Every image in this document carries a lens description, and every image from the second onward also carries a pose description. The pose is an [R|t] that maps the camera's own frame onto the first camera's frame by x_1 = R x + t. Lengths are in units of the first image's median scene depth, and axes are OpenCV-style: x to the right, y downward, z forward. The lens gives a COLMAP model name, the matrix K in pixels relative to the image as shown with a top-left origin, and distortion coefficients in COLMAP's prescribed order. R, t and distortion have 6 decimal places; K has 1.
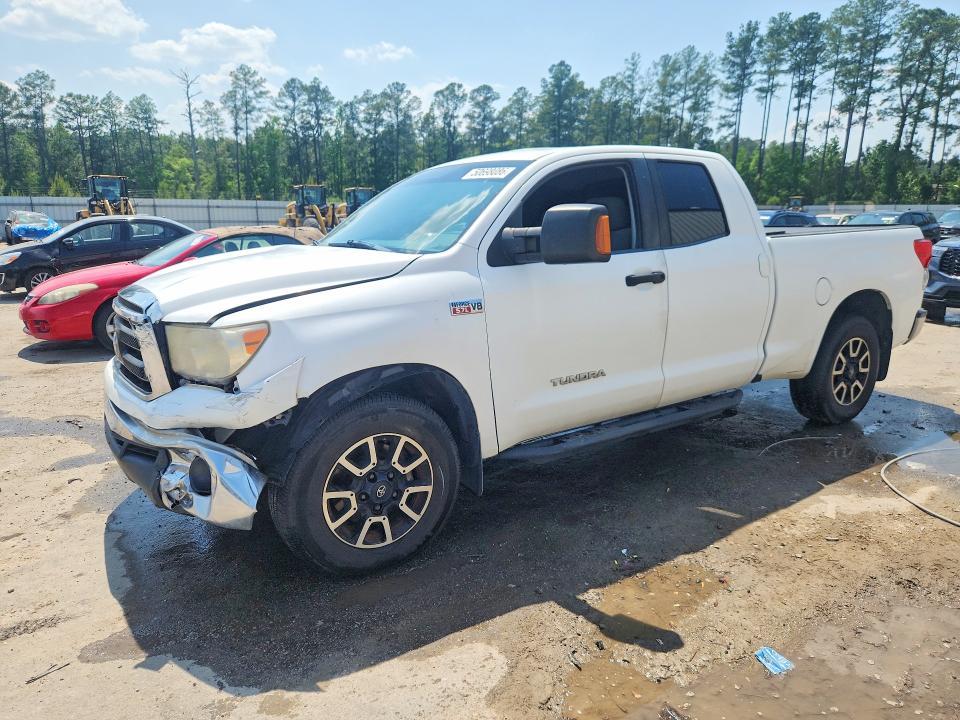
lens RADIAL K [[677.2, 0, 482.4], [0, 677.2, 365.3], [0, 0, 1]] dist [0.035210, -0.028618]
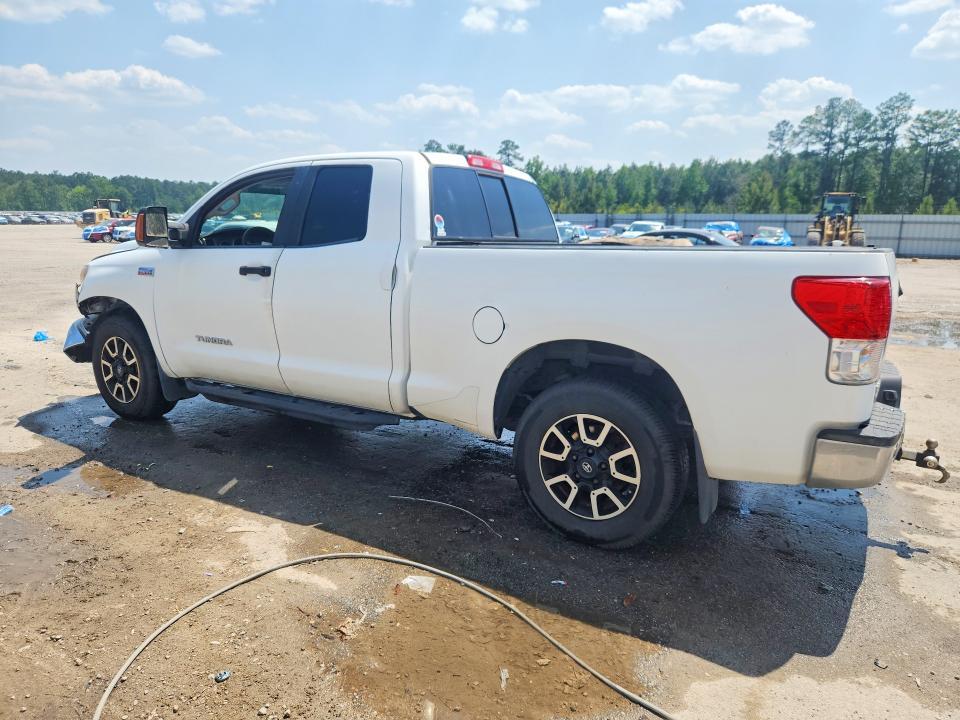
lens RADIAL K [[677.2, 0, 489.2], [0, 677.2, 366.9], [0, 0, 1]] dist [0.035210, -0.028618]
pose [[0.400647, 0.194813, -0.895282, 1.427181], [-0.216391, 0.969611, 0.114150, -0.182007], [0.890313, 0.147997, 0.430627, 0.855382]]
